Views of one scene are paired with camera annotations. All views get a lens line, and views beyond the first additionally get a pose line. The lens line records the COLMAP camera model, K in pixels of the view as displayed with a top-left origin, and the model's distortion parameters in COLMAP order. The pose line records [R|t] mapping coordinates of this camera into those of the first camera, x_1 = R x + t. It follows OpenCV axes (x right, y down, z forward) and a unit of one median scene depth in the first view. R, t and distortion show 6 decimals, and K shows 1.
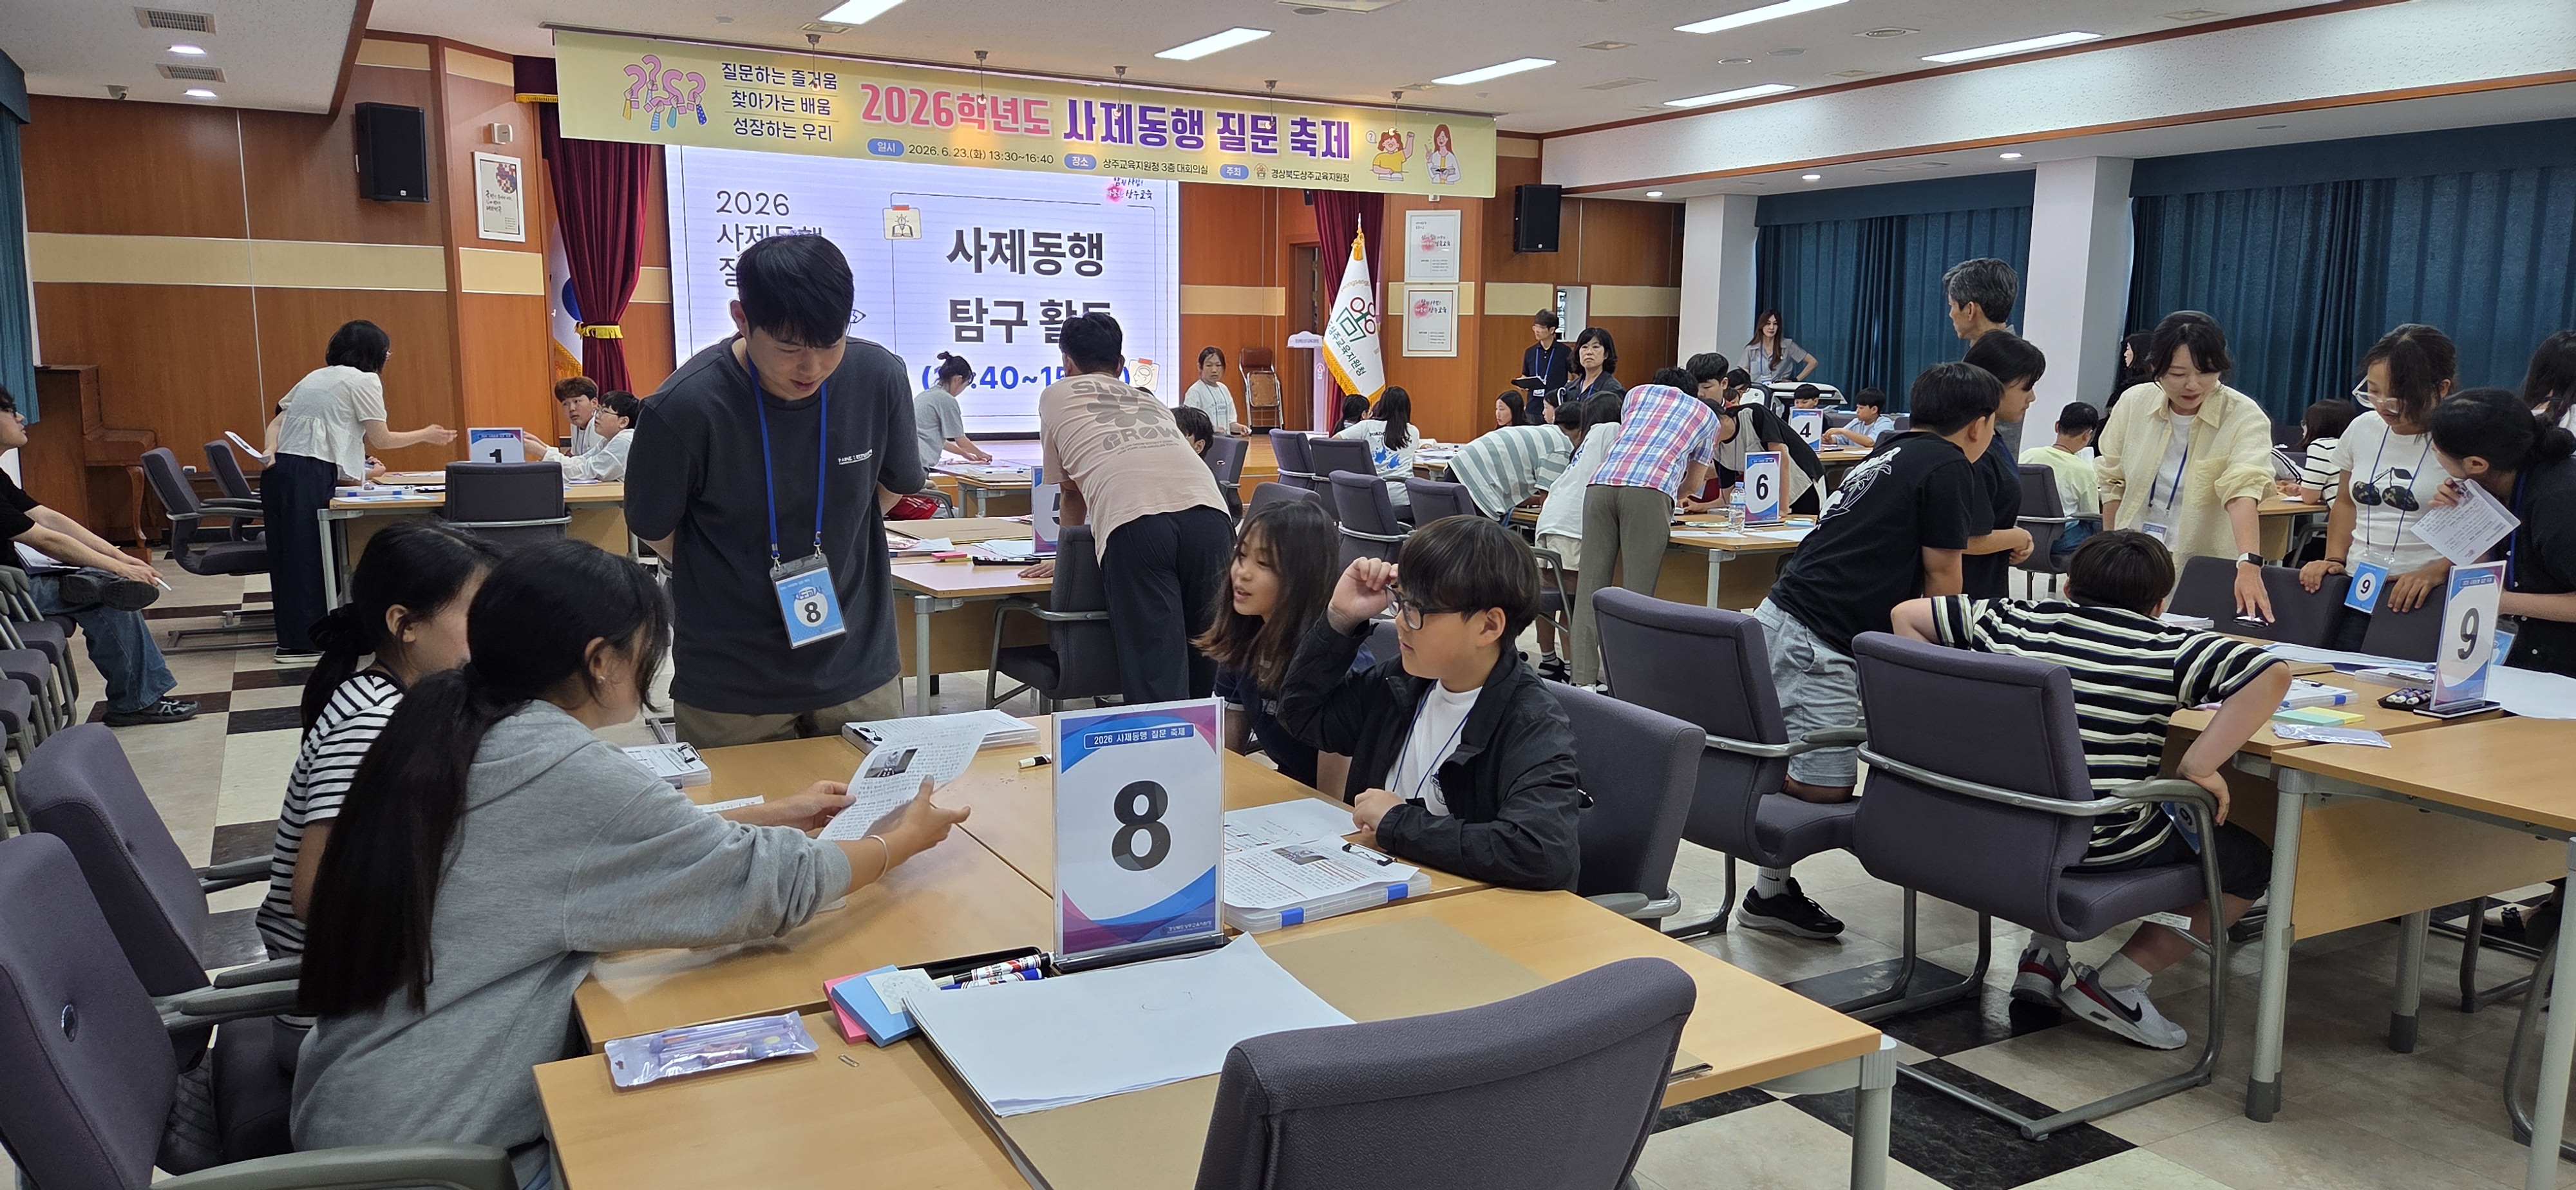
lens RADIAL K [[1682.0, 0, 1288.0], [0, 1682.0, 595.0], [0, 0, 1]] dist [0.078700, -0.068676]
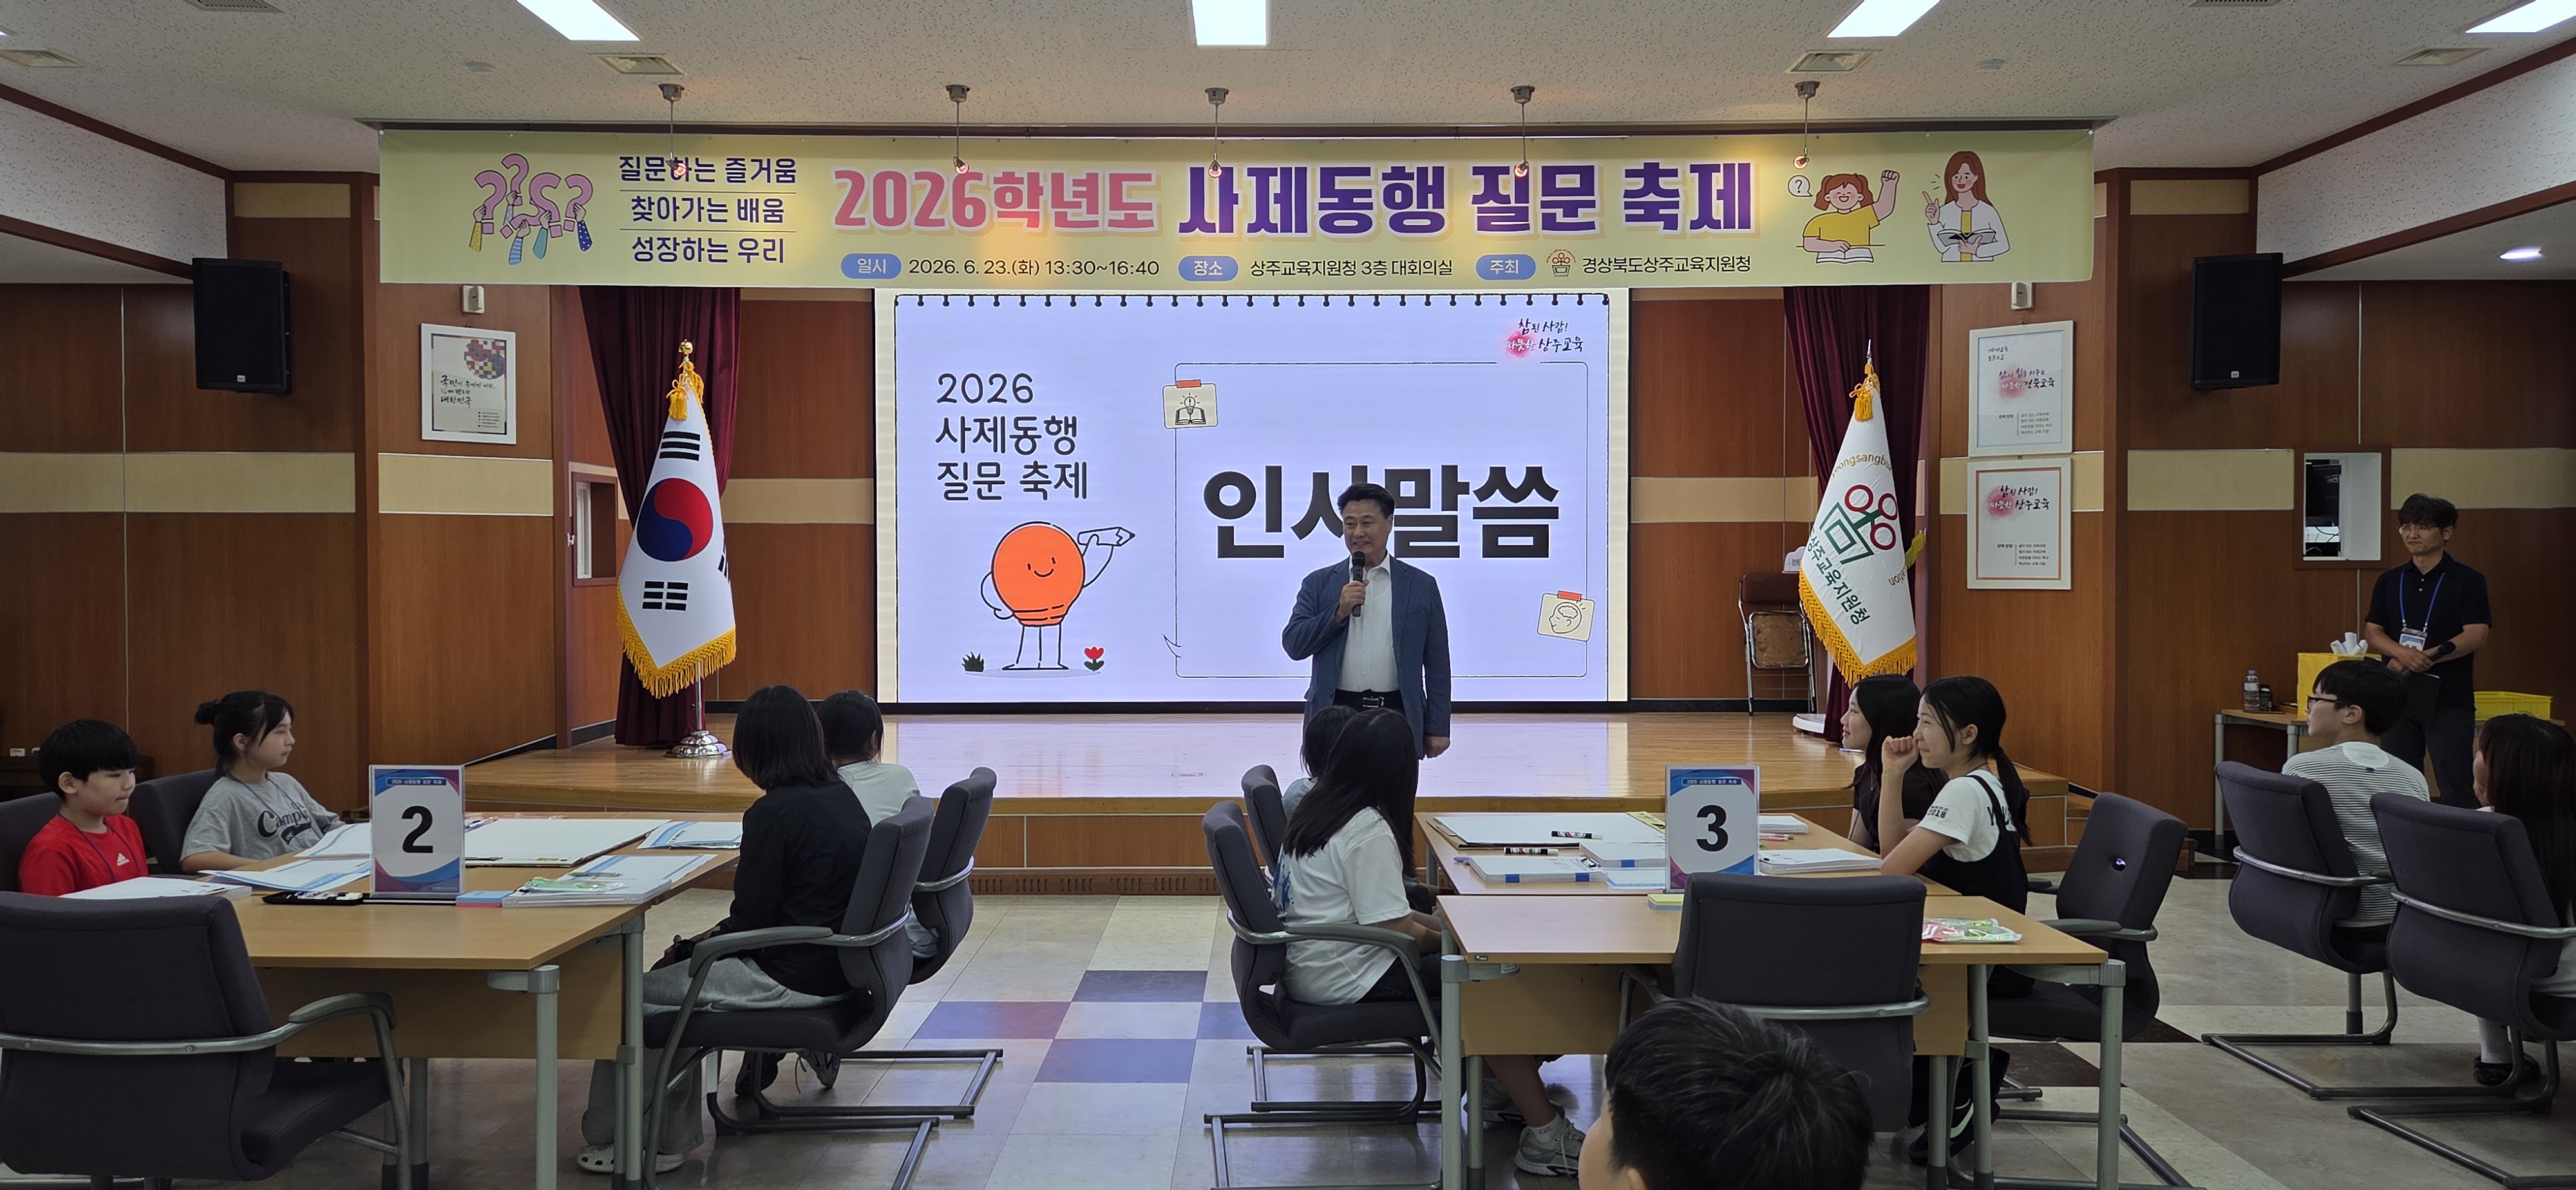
lens RADIAL K [[1682.0, 0, 1288.0], [0, 1682.0, 595.0], [0, 0, 1]] dist [0.078700, -0.068676]
pose [[0.867896, 0.000710, -0.496746, 0.187634], [-0.065034, 0.991554, -0.112208, -0.077405], [0.492471, 0.129690, 0.860612, 0.509351]]
